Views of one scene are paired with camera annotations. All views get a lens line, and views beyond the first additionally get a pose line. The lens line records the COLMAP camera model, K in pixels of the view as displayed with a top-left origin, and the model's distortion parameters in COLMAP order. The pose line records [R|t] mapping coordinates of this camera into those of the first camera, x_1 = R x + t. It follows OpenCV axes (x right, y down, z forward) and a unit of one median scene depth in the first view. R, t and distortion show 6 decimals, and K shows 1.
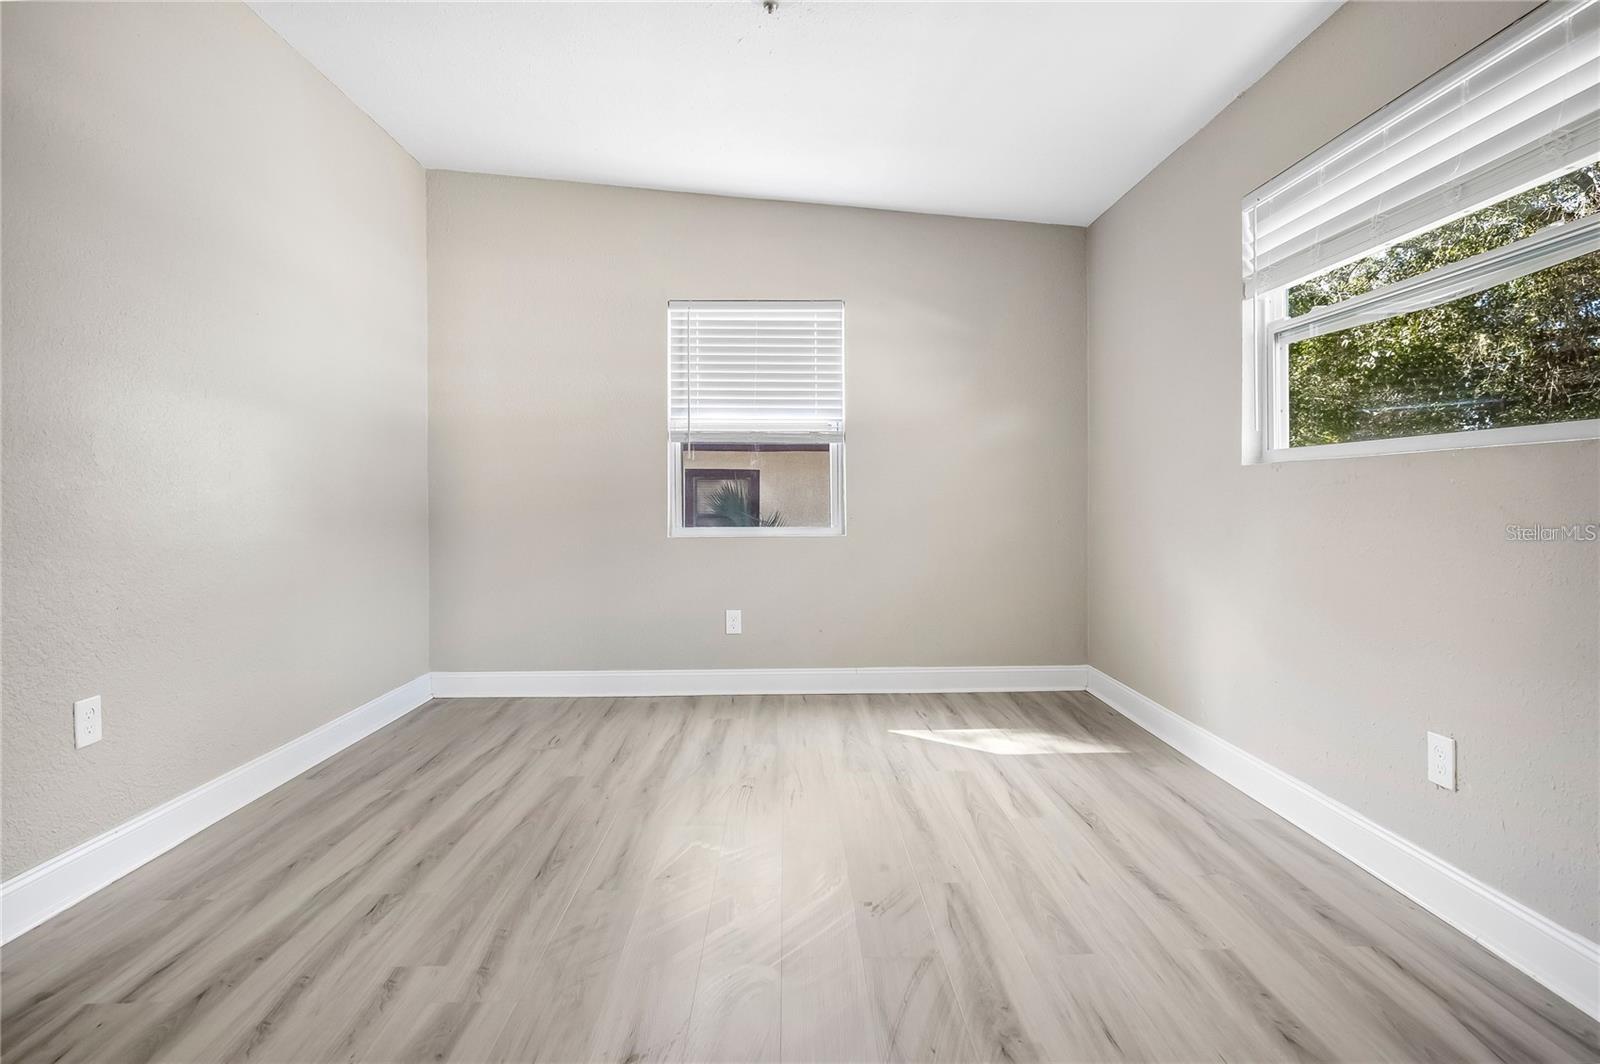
lens RADIAL K [[818.8, 0, 789.9], [0, 818.8, 498.2], [0, 0, 1]] dist [0.002932, -0.000116]
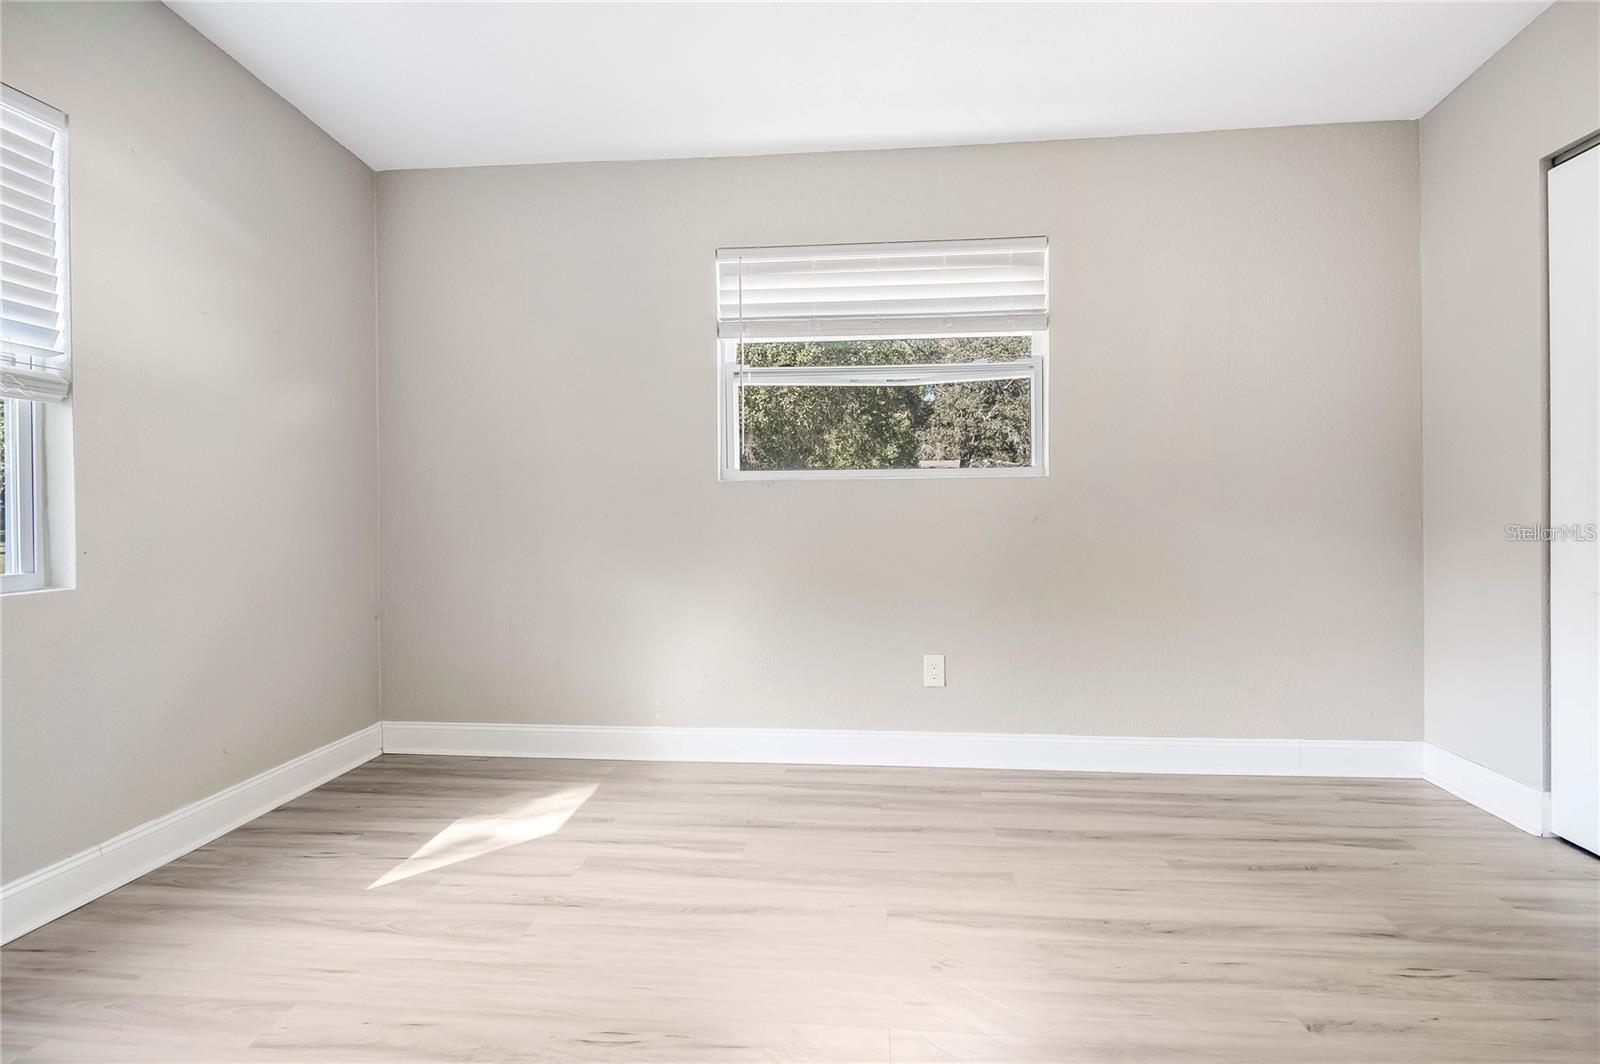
lens RADIAL K [[796.0, 0, 803.7], [0, 796.0, 514.1], [0, 0, 1]] dist [0.001049, -0.000112]
pose [[0.100519, 0.001157, 0.994934, -0.660861], [0.006986, 0.999974, -0.001869, 0.009568], [-0.994911, 0.007139, 0.100509, 0.912701]]
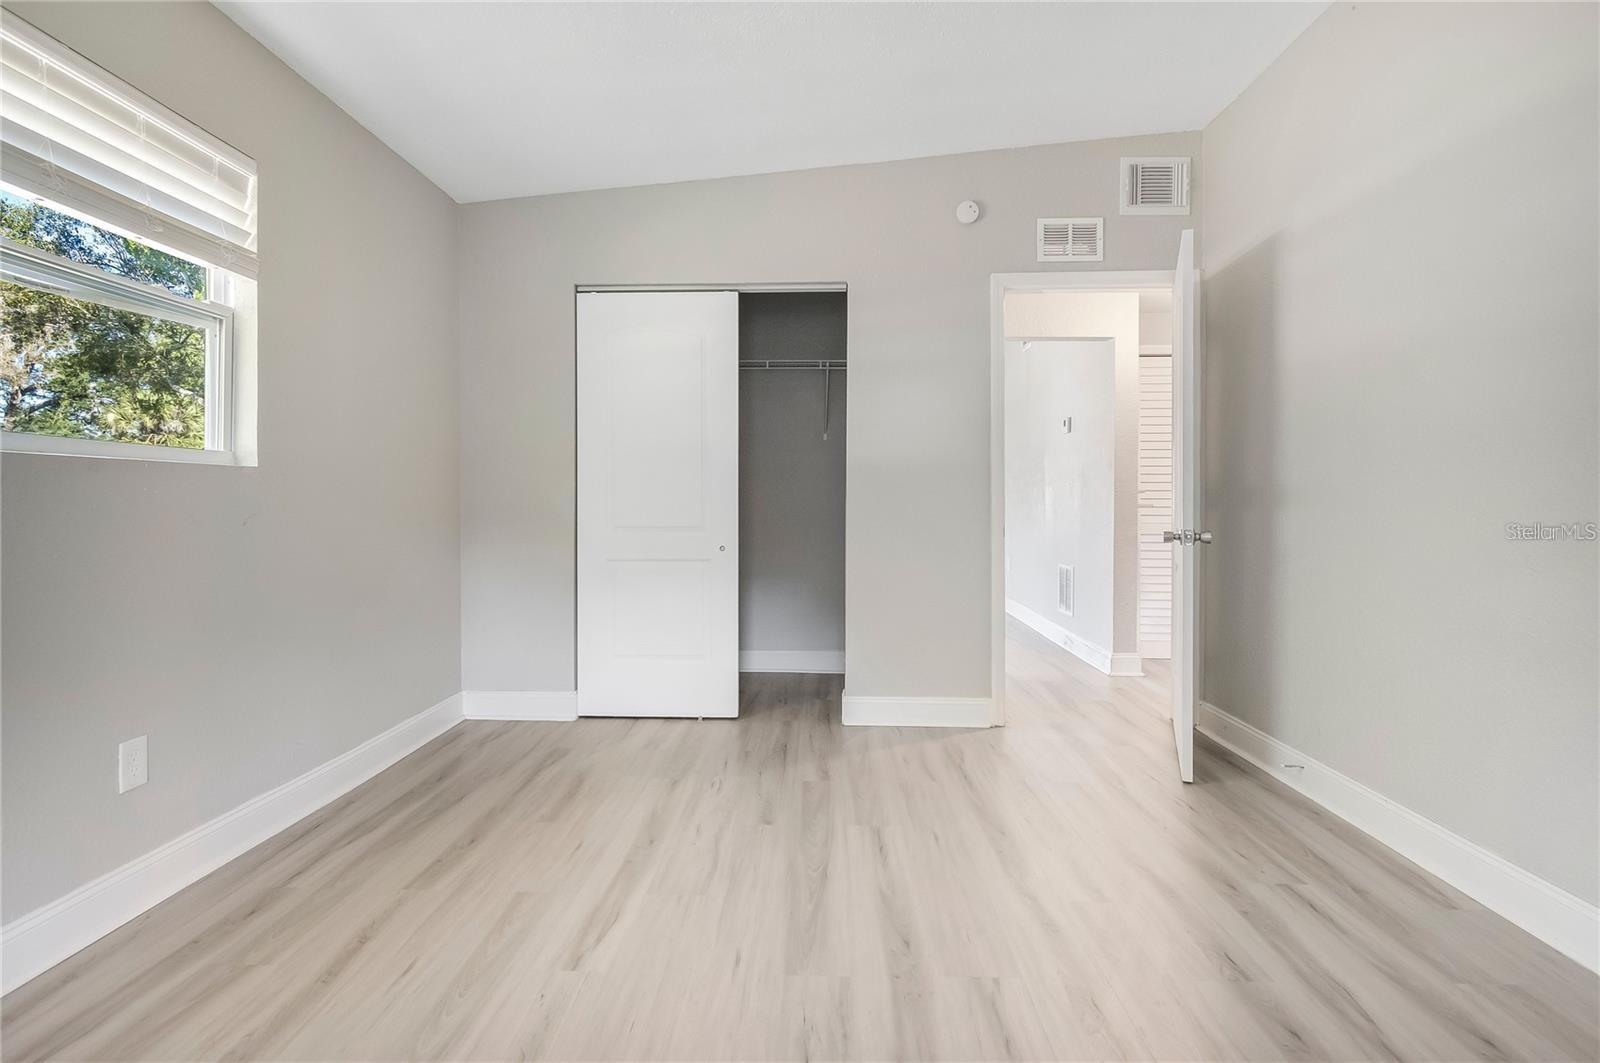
lens RADIAL K [[787.7, 0, 801.3], [0, 787.7, 506.2], [0, 0, 1]] dist [0.001386, -0.000163]
pose [[-0.999394, 0.003600, 0.034617, -0.060313], [0.003638, 0.999993, 0.001022, 0.000681], [-0.034613, 0.001147, -0.999400, 1.627820]]
